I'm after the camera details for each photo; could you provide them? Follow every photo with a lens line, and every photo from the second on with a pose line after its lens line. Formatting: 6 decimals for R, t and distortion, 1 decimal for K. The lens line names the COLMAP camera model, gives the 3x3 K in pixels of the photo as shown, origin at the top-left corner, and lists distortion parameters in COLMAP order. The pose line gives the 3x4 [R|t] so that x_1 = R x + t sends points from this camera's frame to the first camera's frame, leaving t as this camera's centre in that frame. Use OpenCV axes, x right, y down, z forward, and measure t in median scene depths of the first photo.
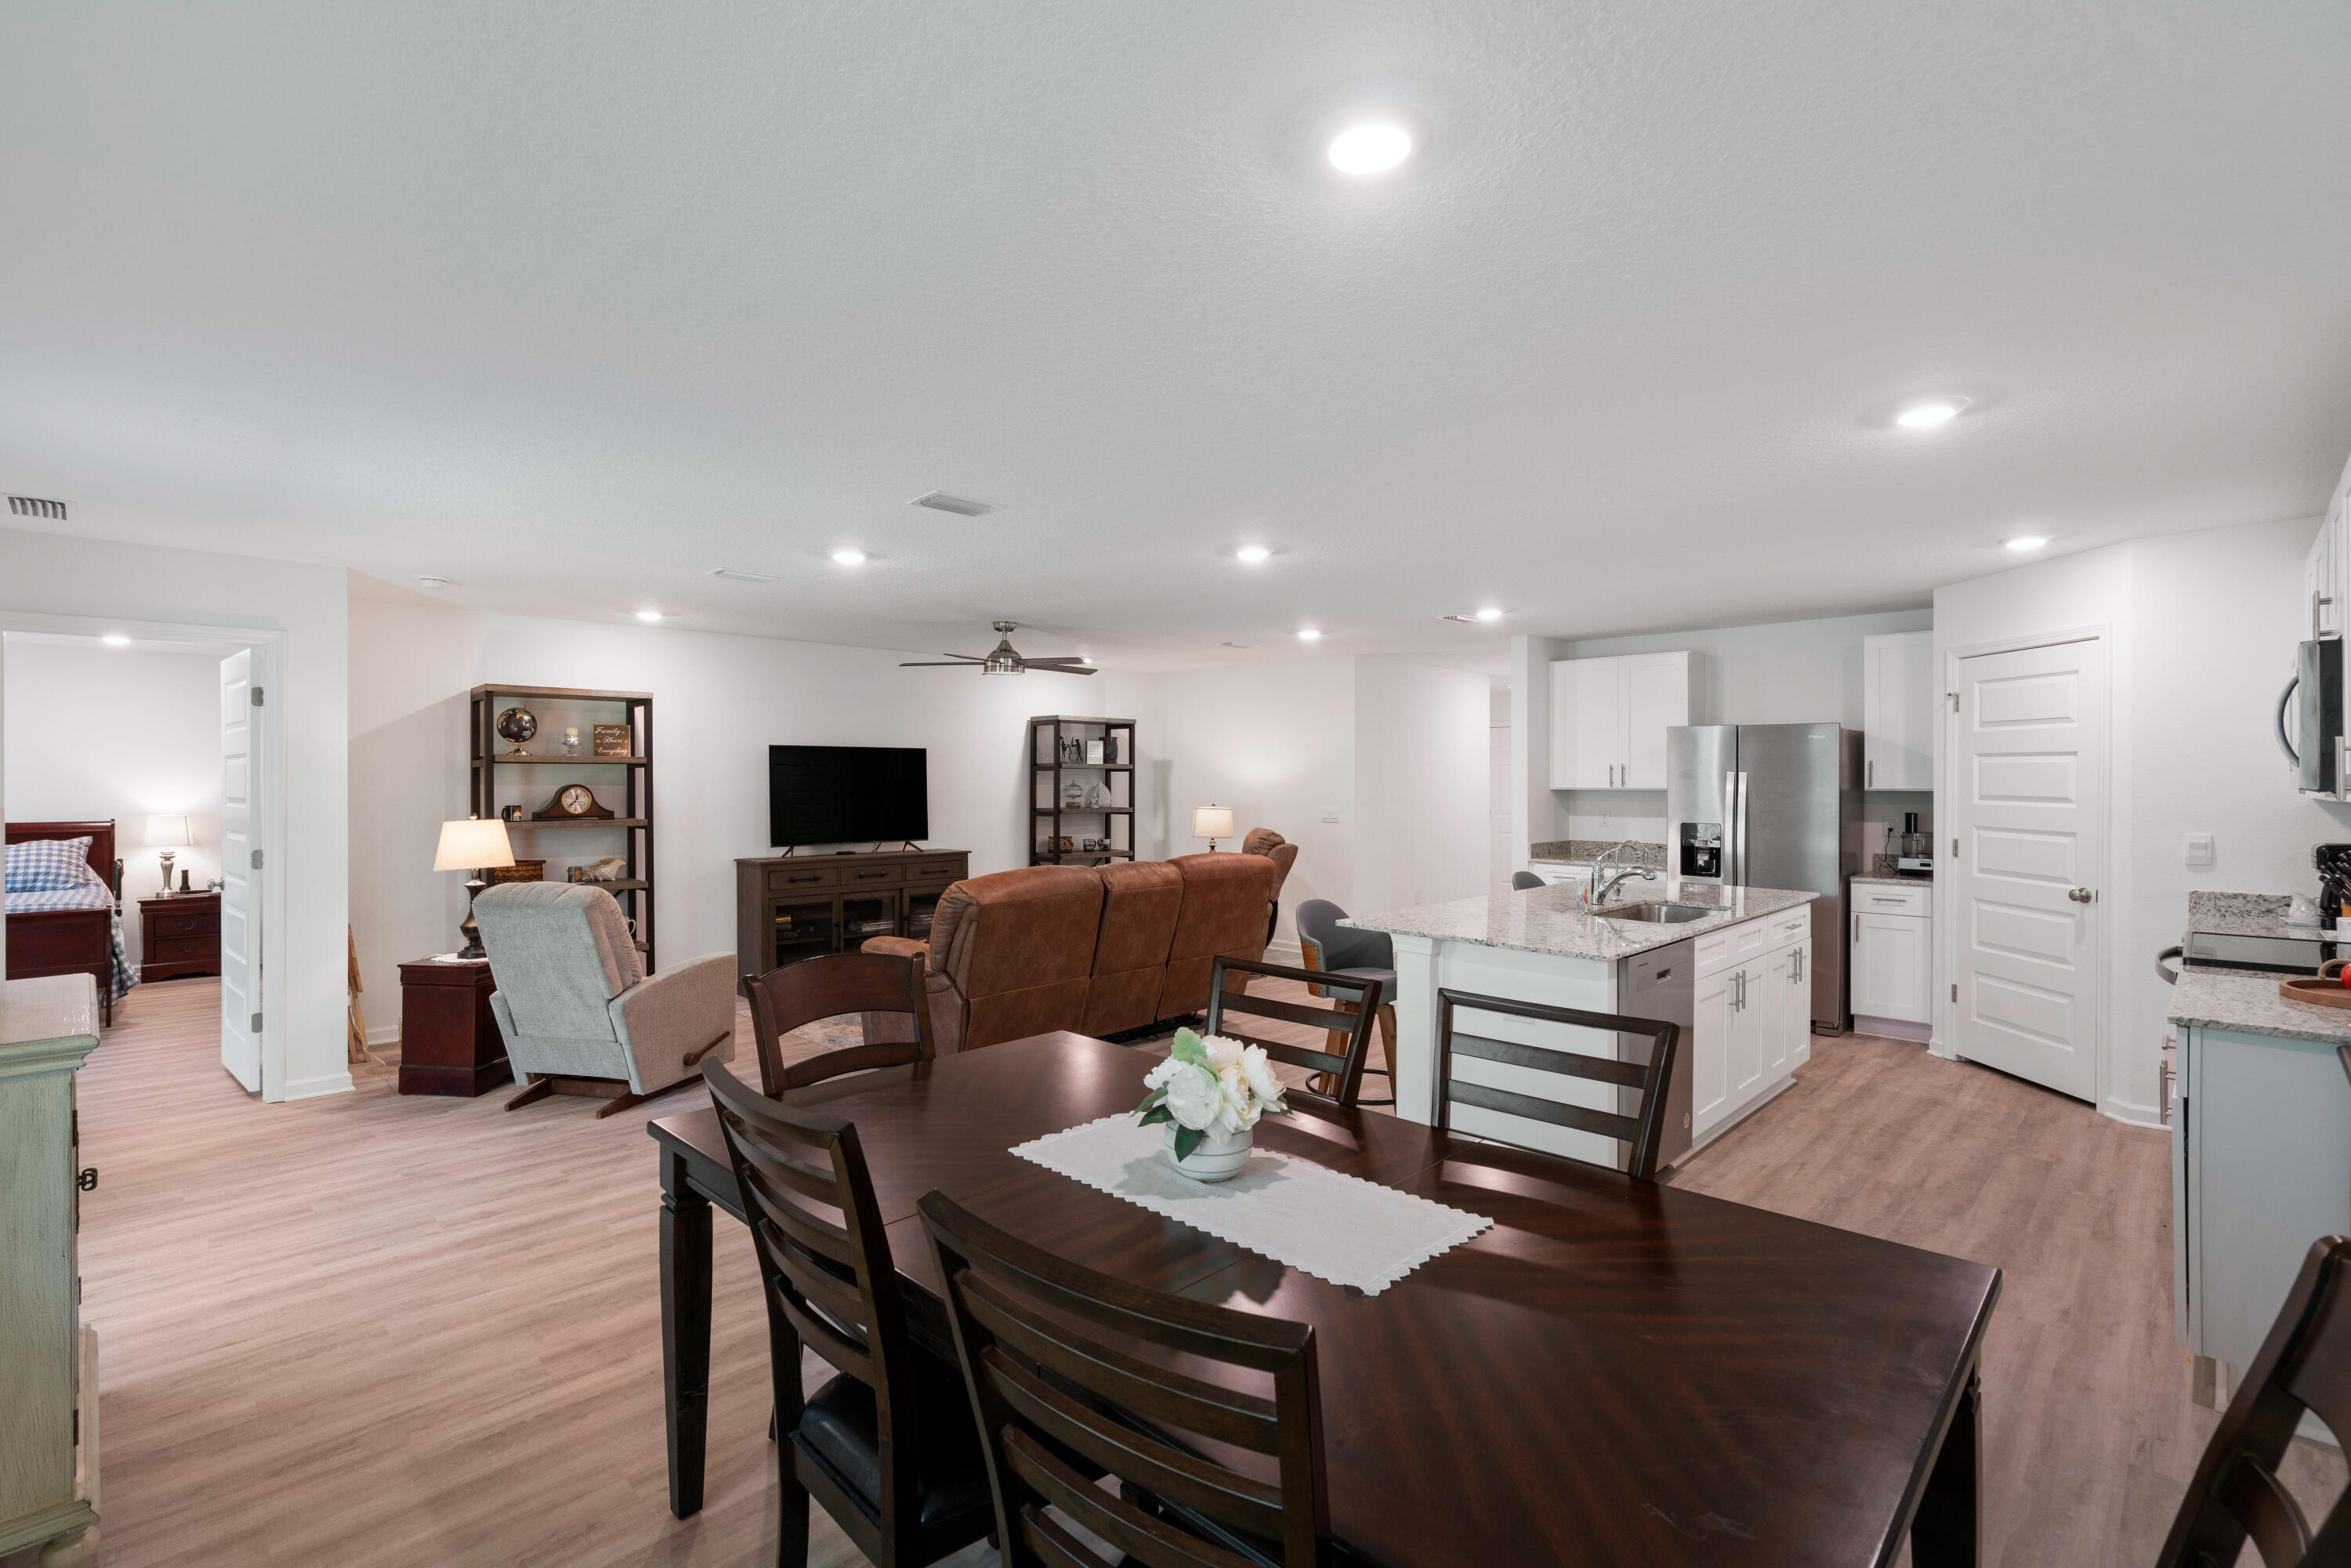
lens RADIAL K [[1074.0, 0, 1147.5], [0, 1074.0, 784.1], [0, 0, 1]] dist [-0.002371, 0.002414]
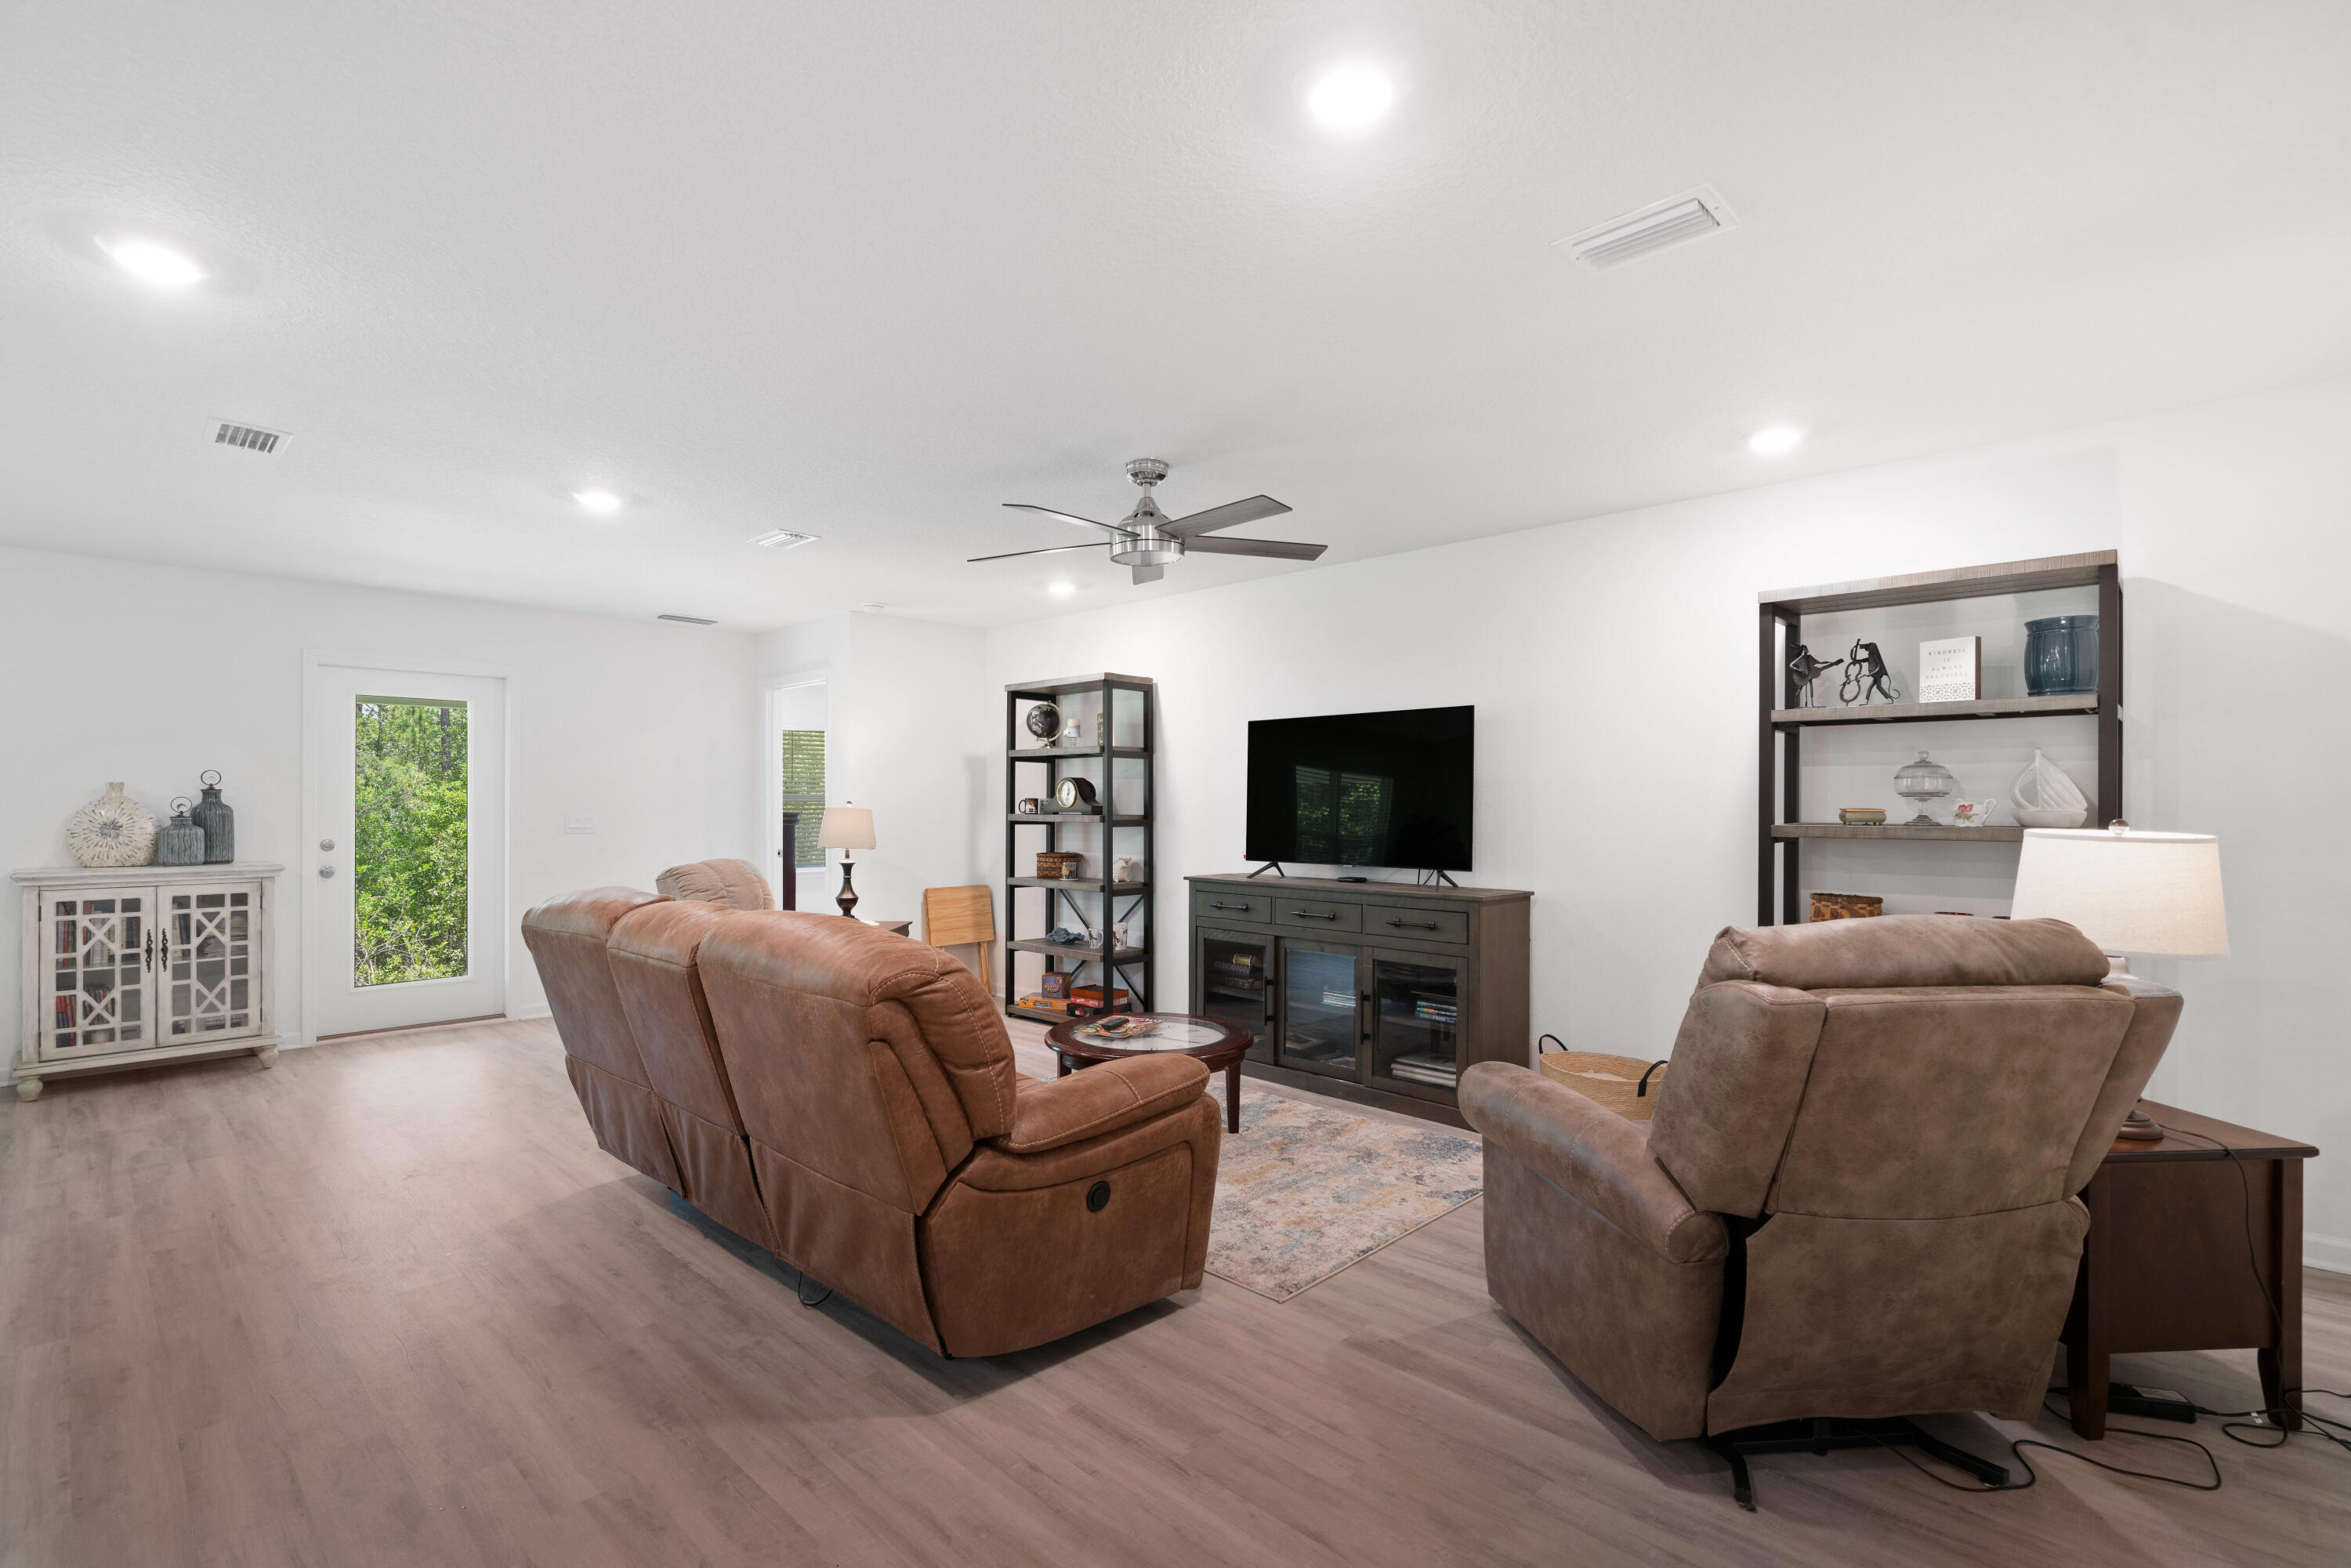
lens RADIAL K [[1074.0, 0, 1164.2], [0, 1074.0, 802.5], [0, 0, 1]] dist [-0.002371, 0.002414]
pose [[0.029742, 0.003866, -0.999550, 0.495470], [-0.001052, 0.999992, 0.003837, 0.021328], [0.999557, 0.000938, 0.029745, 1.191922]]
